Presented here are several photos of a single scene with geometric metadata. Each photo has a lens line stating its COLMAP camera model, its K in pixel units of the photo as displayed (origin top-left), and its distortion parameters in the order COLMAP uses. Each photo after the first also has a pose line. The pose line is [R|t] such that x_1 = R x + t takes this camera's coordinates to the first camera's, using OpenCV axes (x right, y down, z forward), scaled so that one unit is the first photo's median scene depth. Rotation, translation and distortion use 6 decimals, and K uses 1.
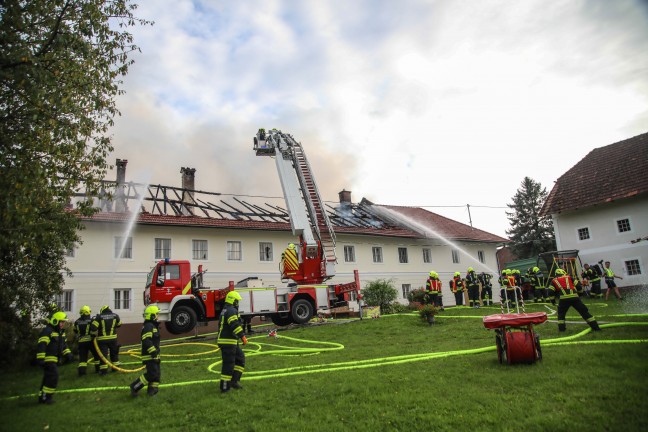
lens RADIAL K [[436.6, 0, 324.0], [0, 436.6, 216.0], [0, 0, 1]] dist [-0.067541, 0.001734]
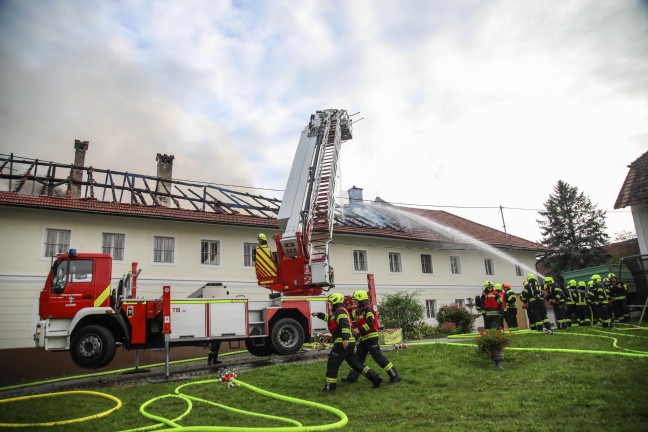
lens RADIAL K [[436.6, 0, 324.0], [0, 436.6, 216.0], [0, 0, 1]] dist [-0.067541, 0.001734]
pose [[0.999643, 0.008904, -0.025192, 0.013115], [-0.009833, 0.999267, -0.036989, 0.042159], [0.024844, 0.037223, 0.998998, 0.233729]]
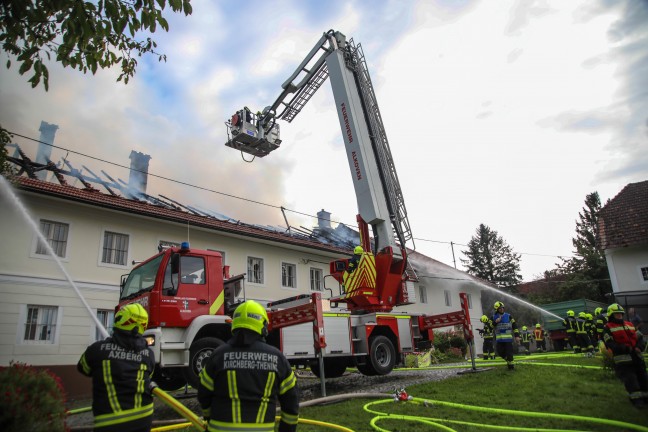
lens RADIAL K [[436.6, 0, 324.0], [0, 436.6, 216.0], [0, 0, 1]] dist [-0.067541, 0.001734]
pose [[0.971076, 0.104837, 0.214523, -0.193562], [-0.081828, 0.990165, -0.113481, 0.068259], [-0.224311, 0.092644, 0.970104, 0.276352]]
